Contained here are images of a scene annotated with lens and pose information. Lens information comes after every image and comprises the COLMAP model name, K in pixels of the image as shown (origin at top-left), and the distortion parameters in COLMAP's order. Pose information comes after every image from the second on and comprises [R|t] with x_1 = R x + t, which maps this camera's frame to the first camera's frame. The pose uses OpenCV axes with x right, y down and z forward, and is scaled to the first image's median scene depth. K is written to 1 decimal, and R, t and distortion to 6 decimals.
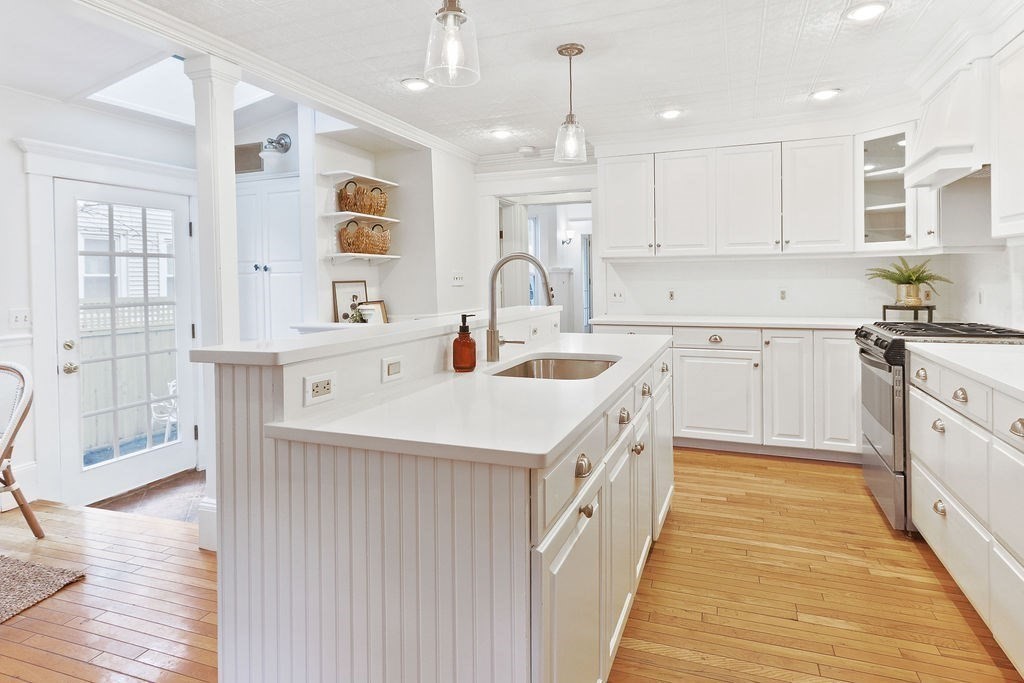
lens RADIAL K [[572.1, 0, 510.0], [0, 572.1, 282.3], [0, 0, 1]] dist [0.004669, 0.001913]
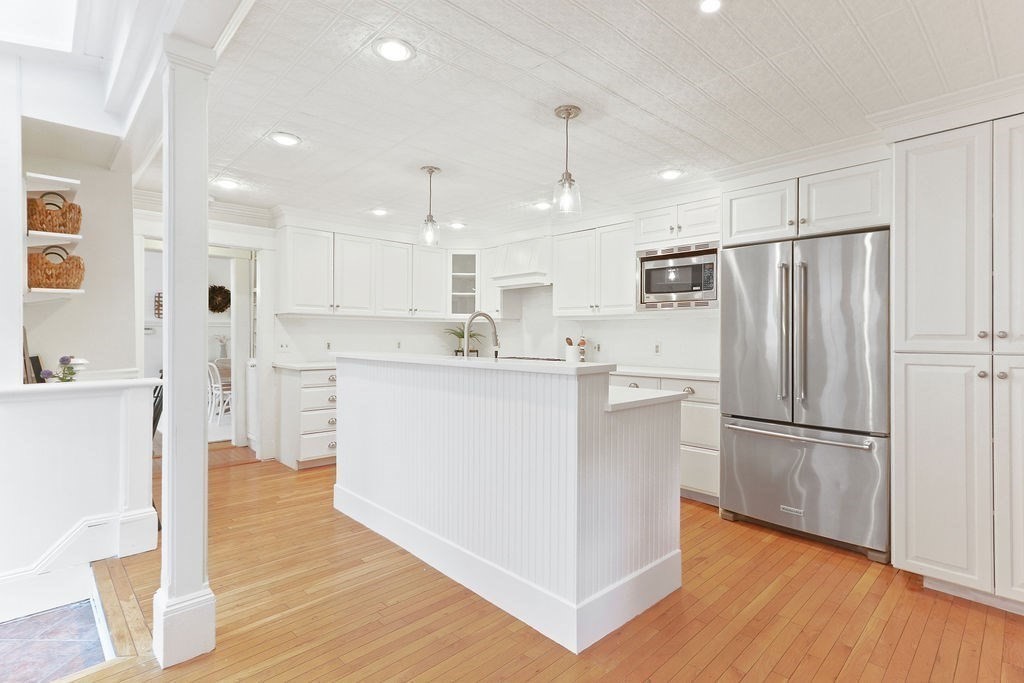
lens RADIAL K [[506.2, 0, 513.5], [0, 506.2, 333.0], [0, 0, 1]] dist [-0.000499, 0.000032]
pose [[0.423971, 0.019169, 0.905473, -0.671858], [-0.004174, 0.999807, -0.019212, 0.017485], [-0.905666, 0.004366, 0.423969, 0.198872]]
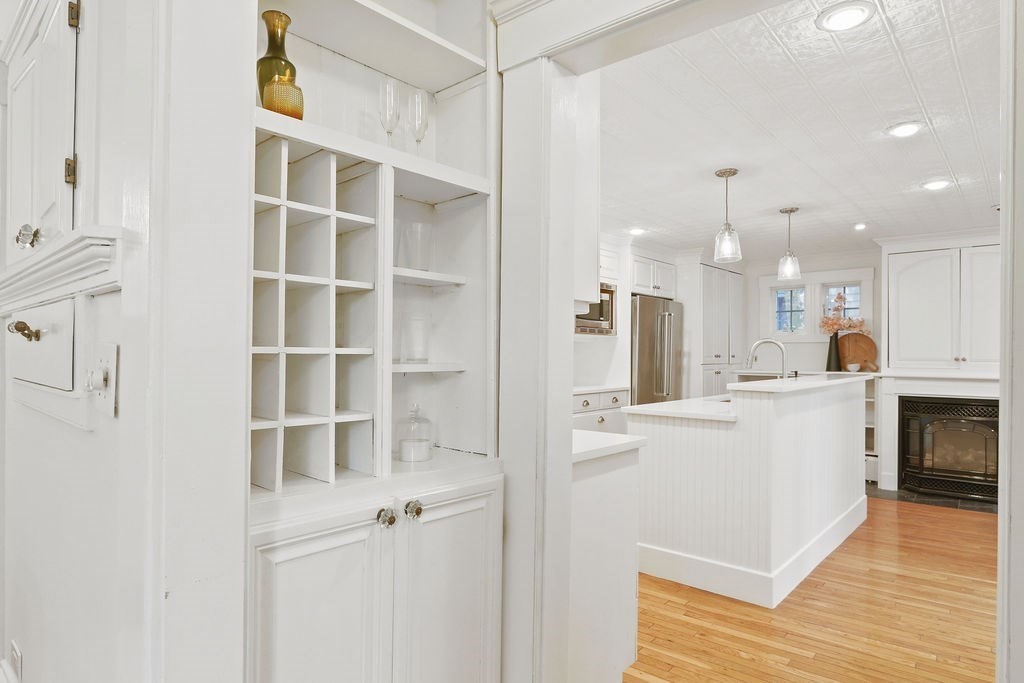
lens RADIAL K [[571.6, 0, 507.4], [0, 571.6, 350.9], [0, 0, 1]] dist [-0.014800, -0.000348]
pose [[-0.935205, 0.009732, 0.353974, 0.083122], [0.009049, 0.999953, -0.003586, -0.007877], [-0.353992, -0.000151, -0.935248, 1.669960]]
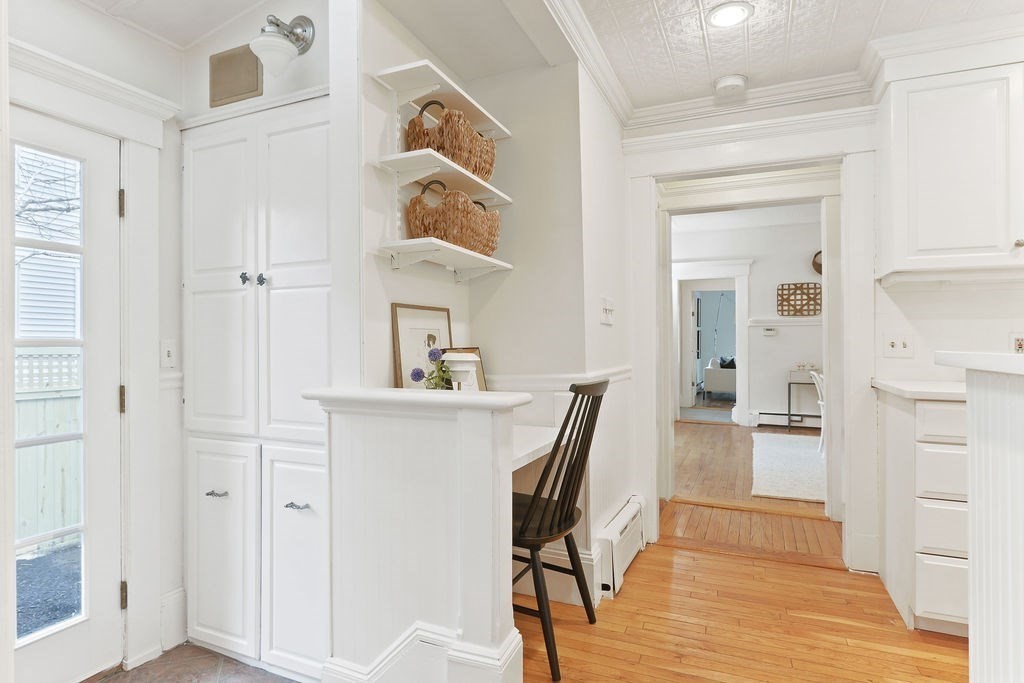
lens RADIAL K [[552.9, 0, 512.0], [0, 552.9, 341.5], [0, 0, 1]] dist [-0.003717, -0.000284]
pose [[0.999301, 0.014018, -0.034652, -0.207350], [-0.014374, 0.999846, -0.010044, 0.037225], [0.034505, 0.010535, 0.999349, 0.578400]]
